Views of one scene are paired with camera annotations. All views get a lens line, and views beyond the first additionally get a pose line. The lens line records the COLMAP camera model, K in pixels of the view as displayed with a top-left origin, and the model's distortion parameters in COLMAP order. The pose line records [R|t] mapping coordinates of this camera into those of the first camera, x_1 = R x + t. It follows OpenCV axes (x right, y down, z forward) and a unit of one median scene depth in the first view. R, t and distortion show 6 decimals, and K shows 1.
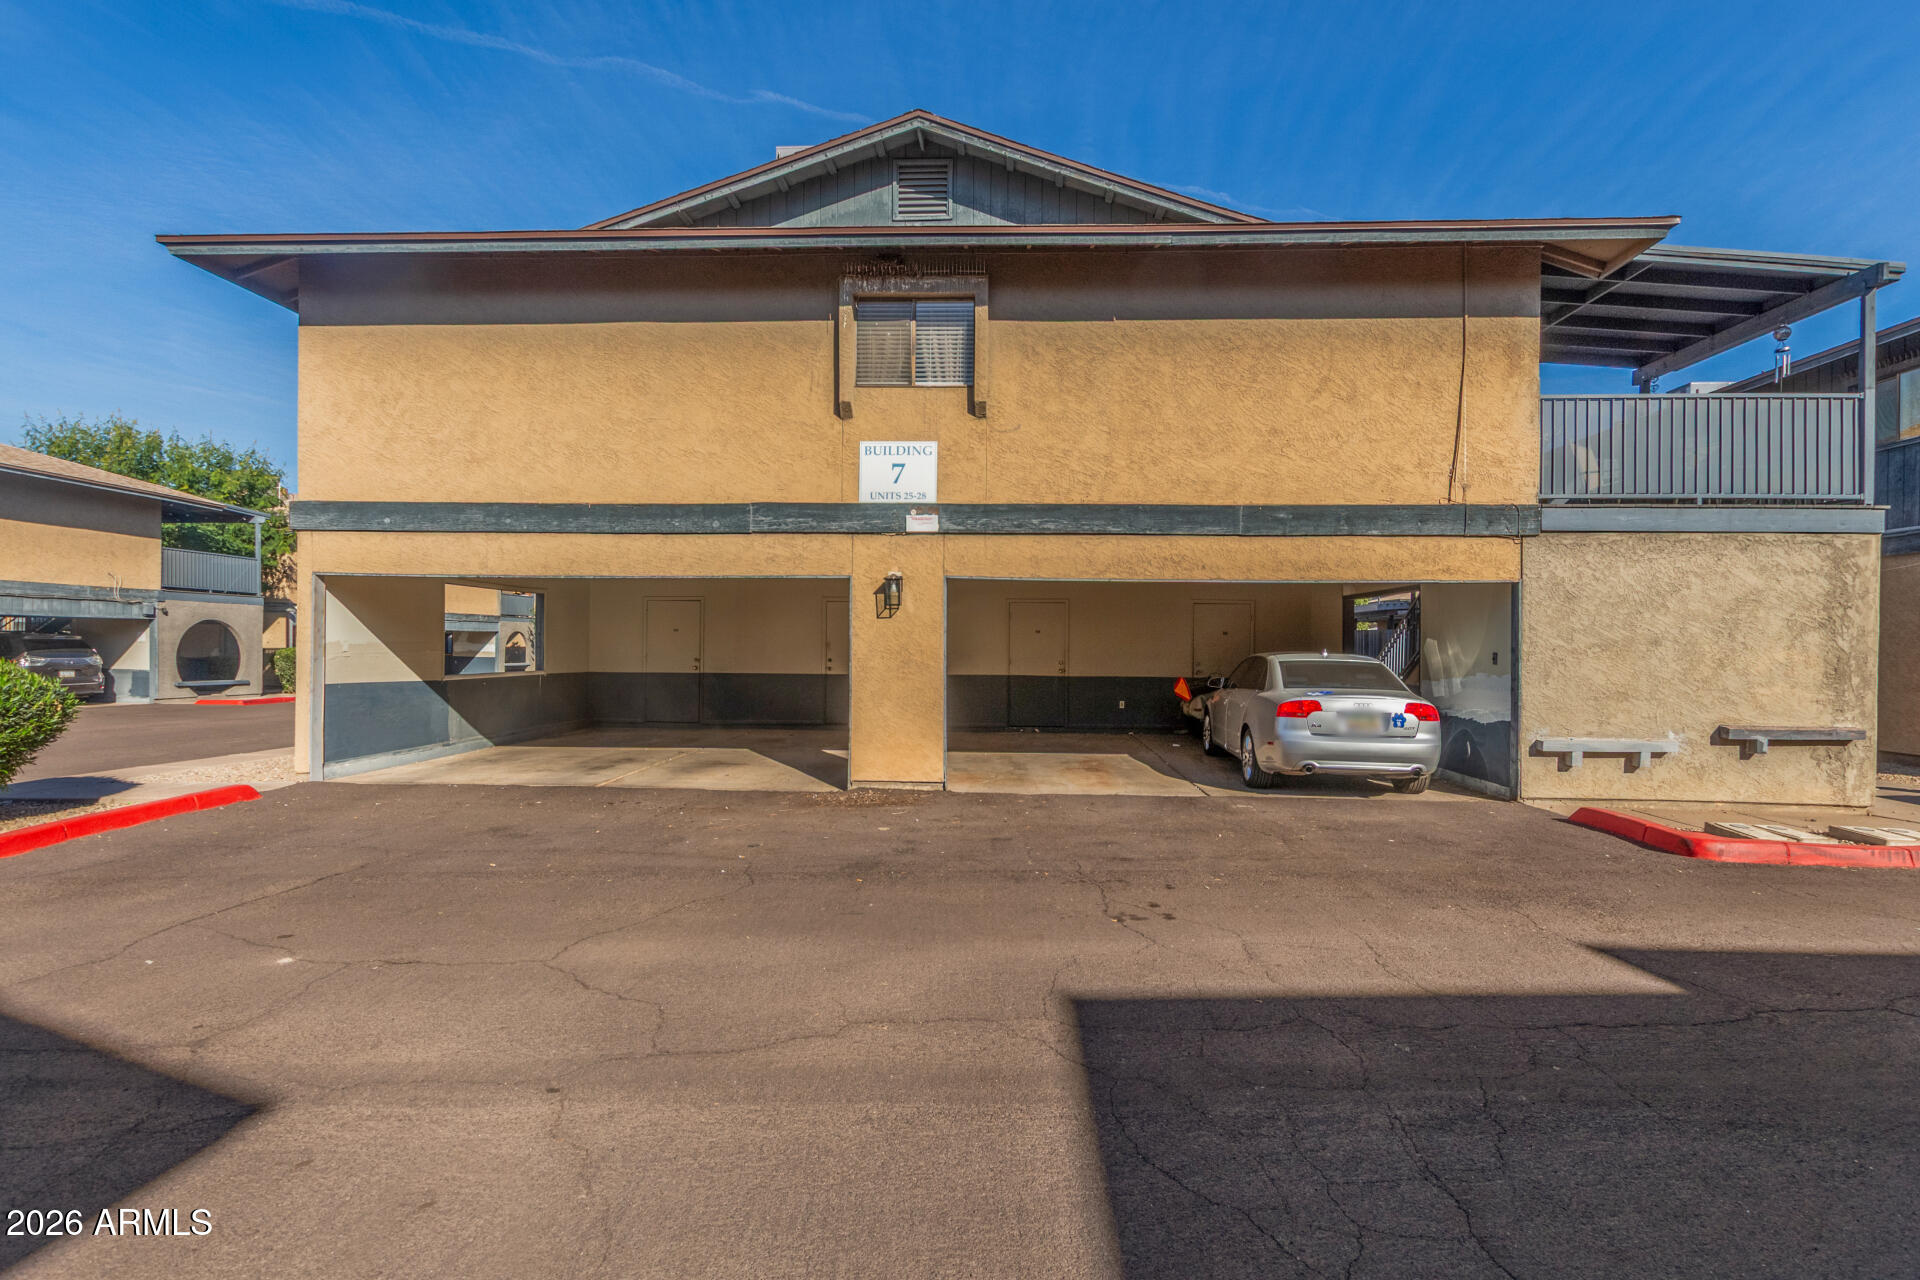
lens RADIAL K [[812.7, 0, 960.0], [0, 812.7, 640.0], [0, 0, 1]] dist [0.010145, -0.000003]
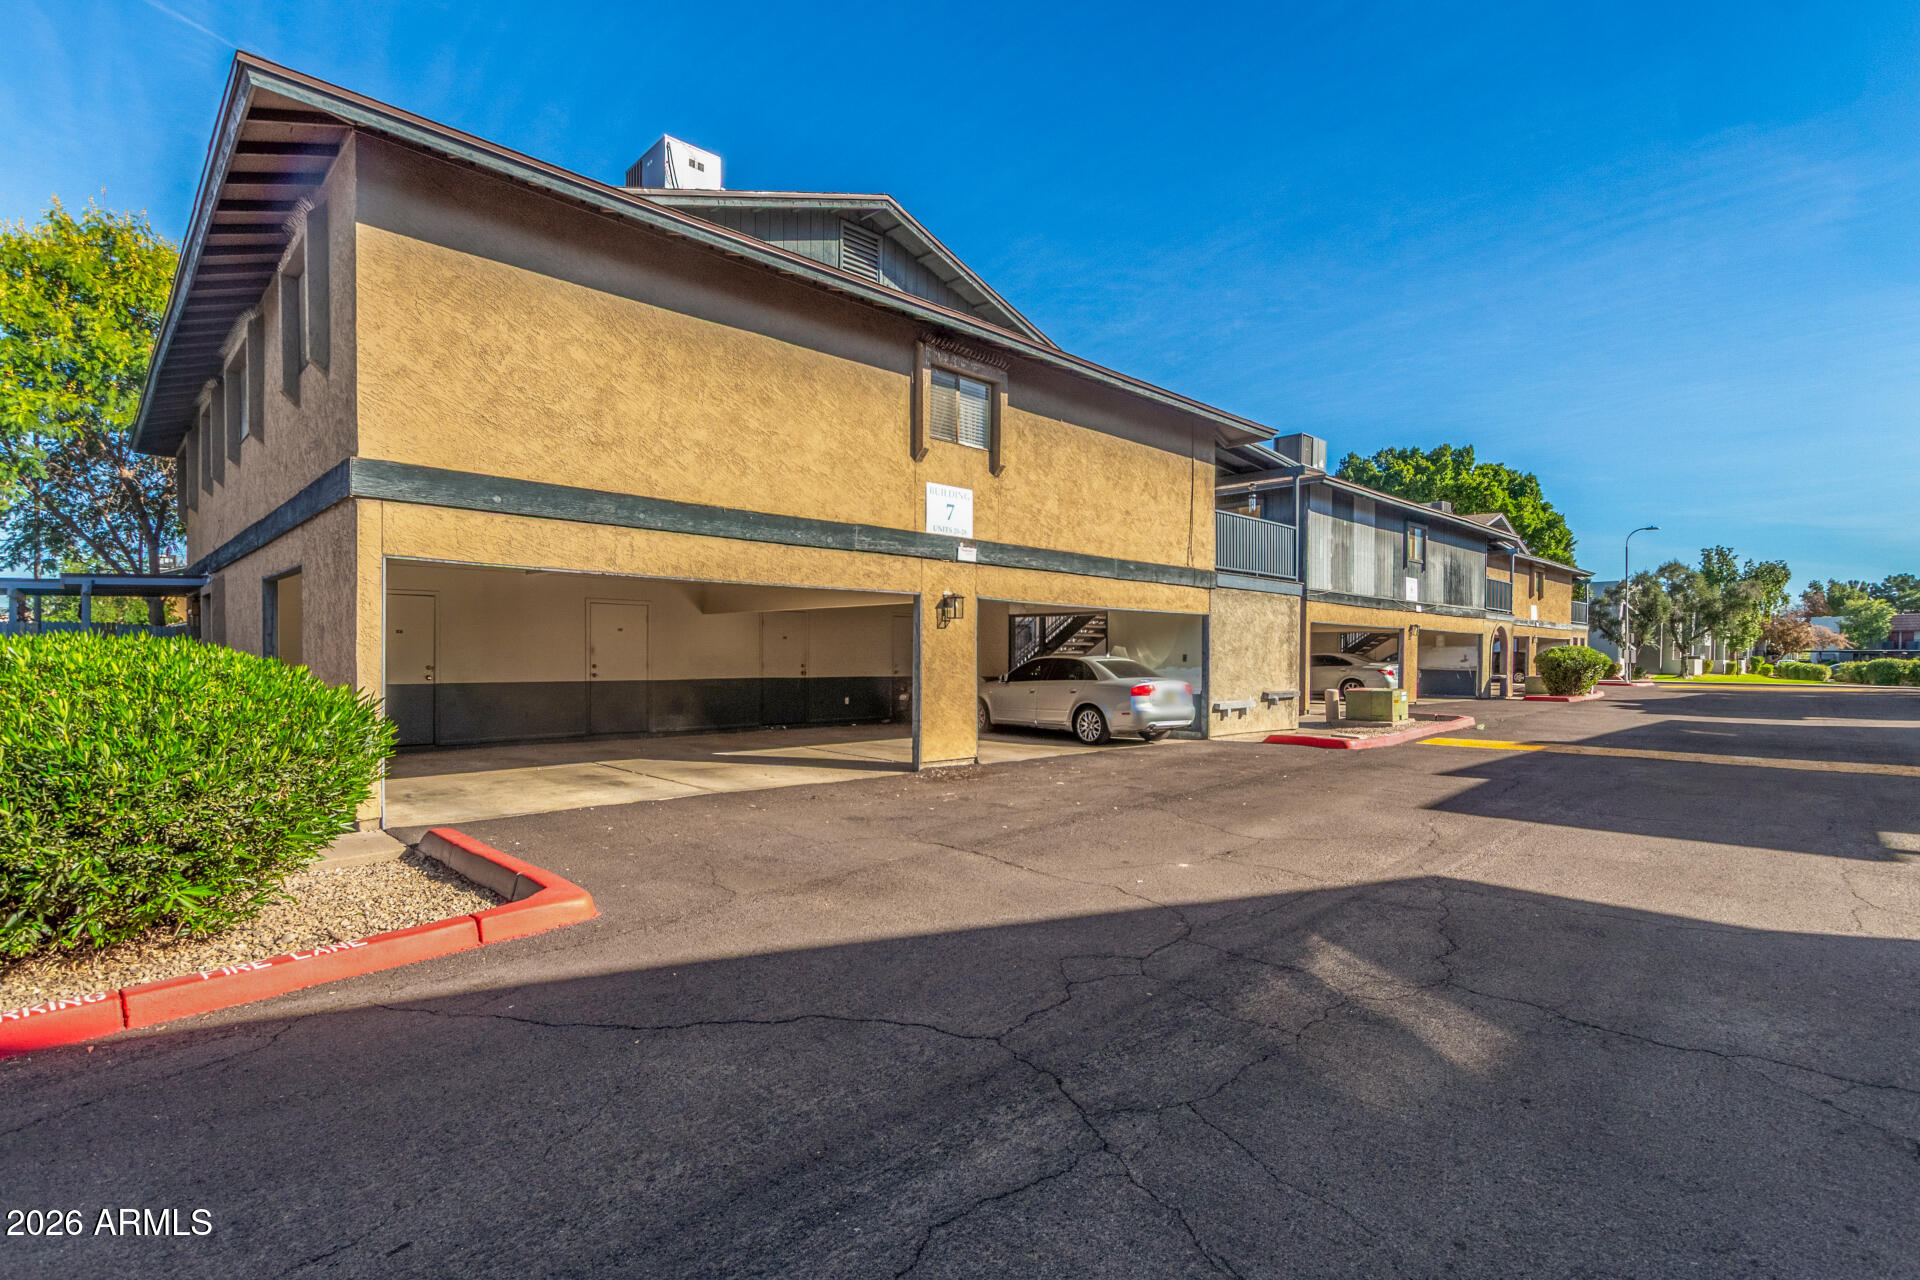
lens RADIAL K [[913.5, 0, 965.2], [0, 913.5, 638.7], [0, 0, 1]] dist [0.015531, 0.000104]
pose [[0.688582, 0.008411, 0.725110, -1.062323], [-0.006005, 0.999965, -0.005898, -0.003590], [-0.725134, -0.000293, 0.688608, 0.023440]]
